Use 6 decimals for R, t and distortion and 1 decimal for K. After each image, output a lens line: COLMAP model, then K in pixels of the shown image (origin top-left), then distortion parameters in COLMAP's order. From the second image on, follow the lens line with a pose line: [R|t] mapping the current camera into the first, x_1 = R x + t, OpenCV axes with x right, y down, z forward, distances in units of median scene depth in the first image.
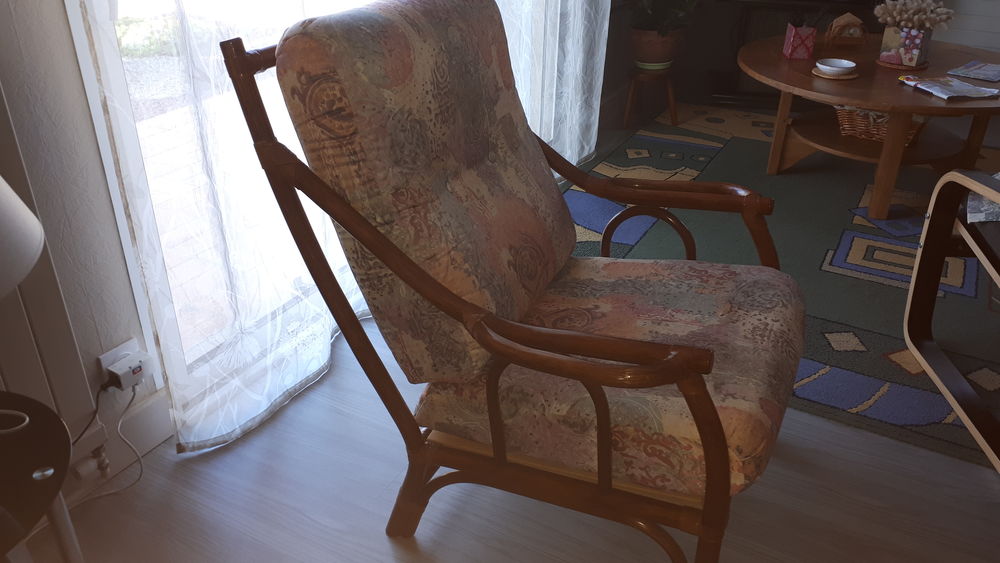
lens RADIAL K [[808.4, 0, 498.0], [0, 808.4, 280.2], [0, 0, 1]] dist [0.042034, -0.055732]
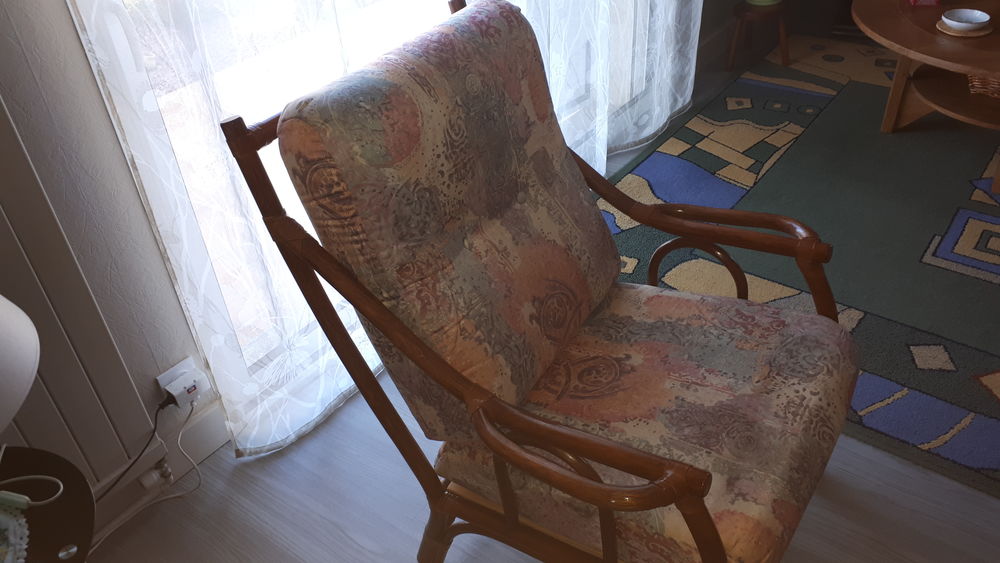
lens RADIAL K [[808.4, 0, 500.4], [0, 808.4, 274.3], [0, 0, 1]] dist [0.042034, -0.055732]
pose [[0.987170, 0.029305, -0.156962, 0.126521], [-0.007161, 0.990150, 0.139828, -0.206957], [0.159514, -0.136910, 0.977656, 0.052999]]
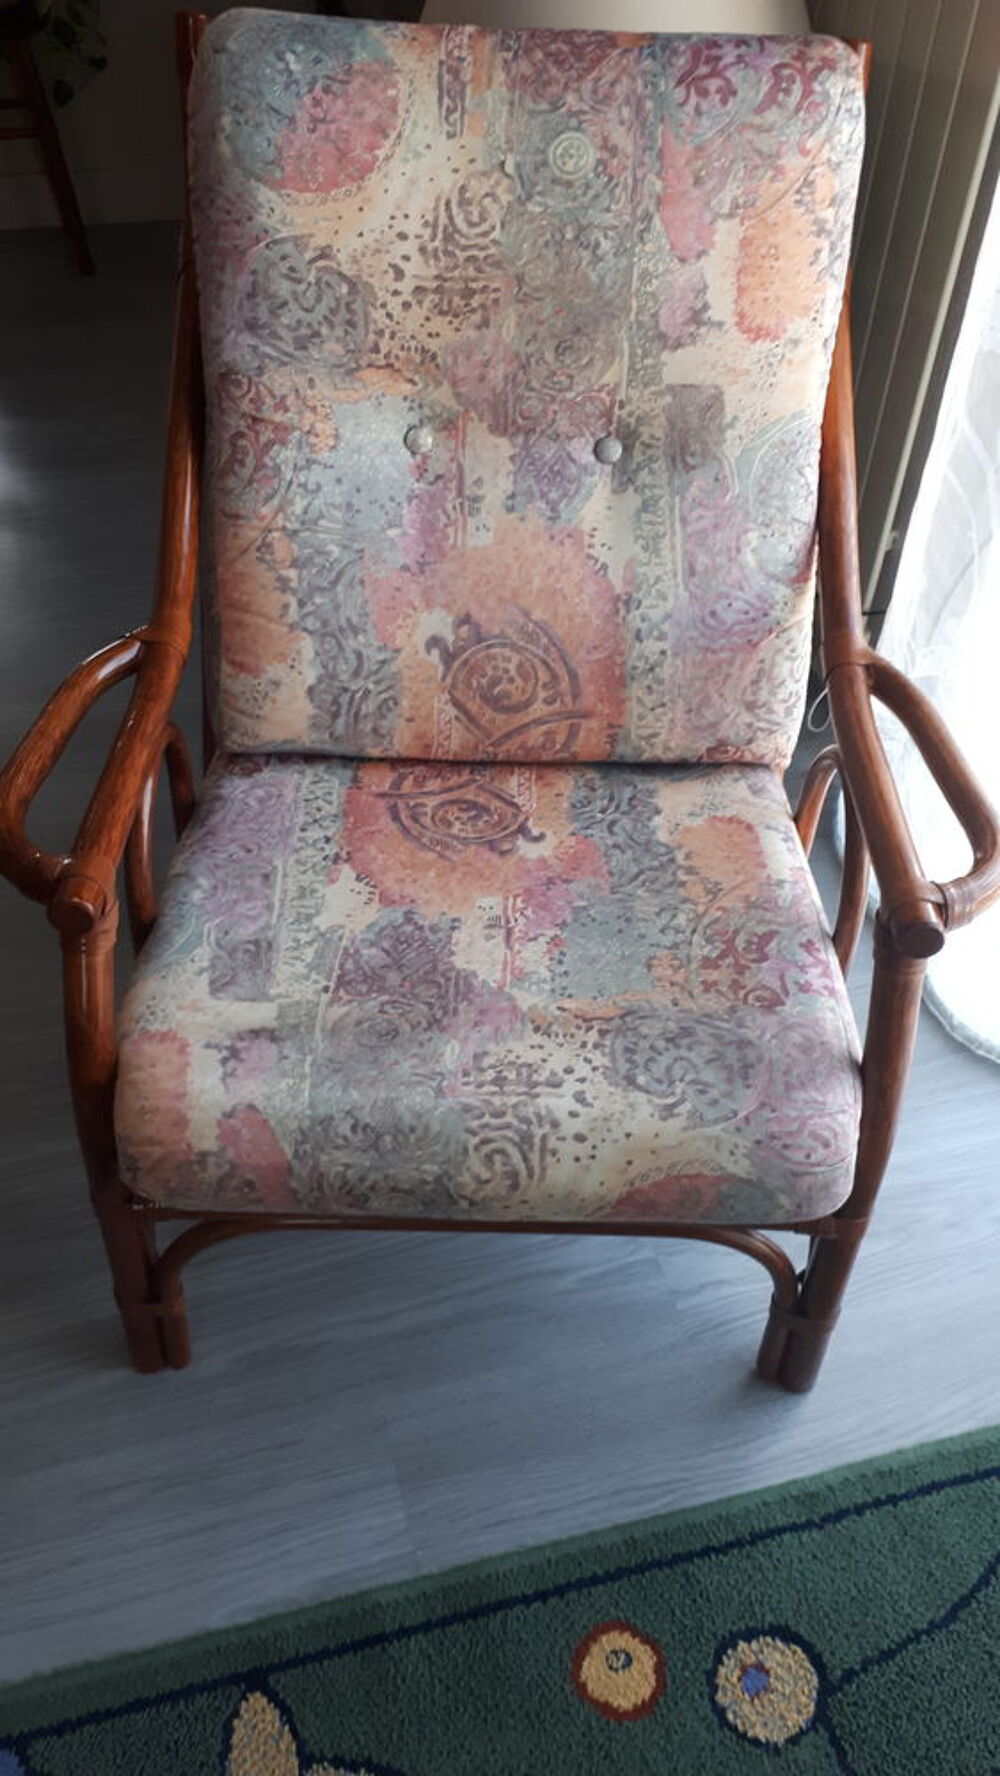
lens RADIAL K [[1489.4, 0, 496.2], [0, 1489.4, 891.9], [0, 0, 1]] dist [-0.001148, -0.025221]
pose [[0.396759, 0.639931, -0.658082, 0.727835], [-0.467163, 0.757904, 0.455346, -0.336704], [0.790153, 0.126769, 0.599657, 0.497320]]
